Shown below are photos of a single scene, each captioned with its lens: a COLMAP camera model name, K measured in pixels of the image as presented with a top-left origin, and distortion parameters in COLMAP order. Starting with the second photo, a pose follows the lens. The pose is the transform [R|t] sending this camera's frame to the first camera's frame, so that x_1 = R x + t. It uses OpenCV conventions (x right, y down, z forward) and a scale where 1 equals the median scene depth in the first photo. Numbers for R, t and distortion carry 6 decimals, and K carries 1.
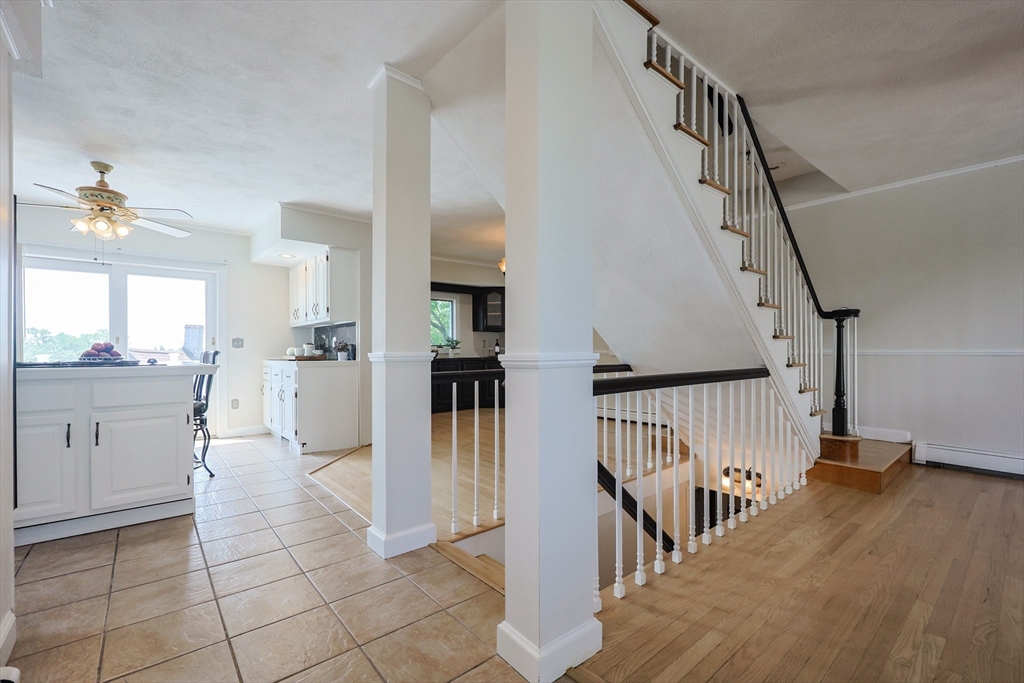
lens RADIAL K [[441.3, 0, 511.1], [0, 441.3, 345.9], [0, 0, 1]] dist [0.004418, 0.000266]
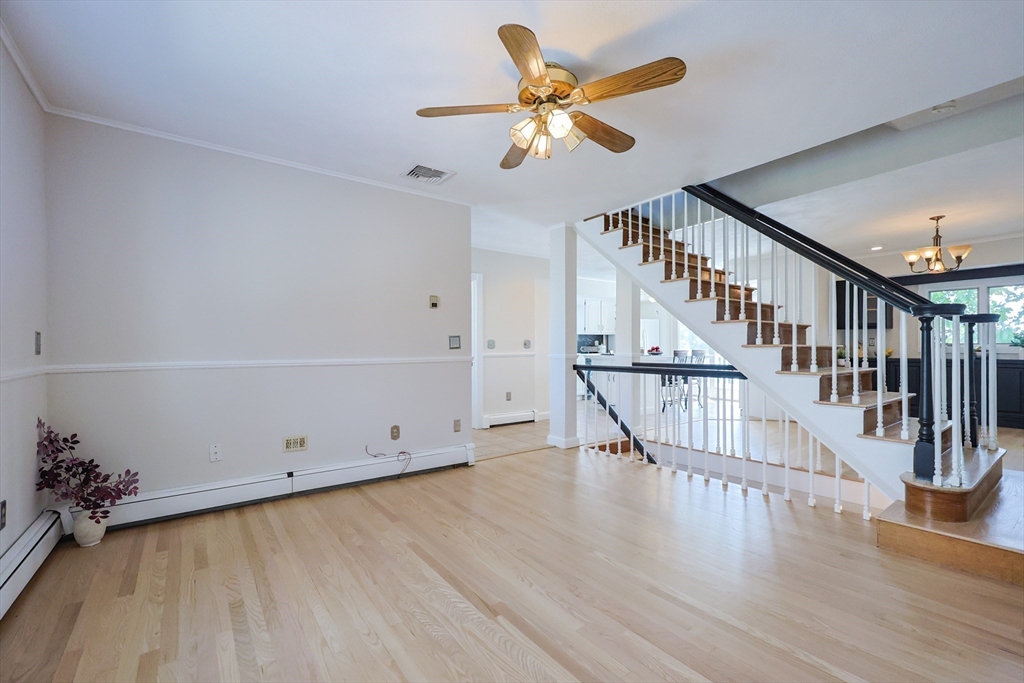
lens RADIAL K [[440.8, 0, 512.0], [0, 440.8, 341.5], [0, 0, 1]] dist [0.000785, -0.000363]
pose [[-0.071713, -0.005532, -0.997410, 1.509218], [0.013835, 0.999883, -0.006541, -0.029208], [0.997329, -0.014269, -0.071628, 0.387366]]
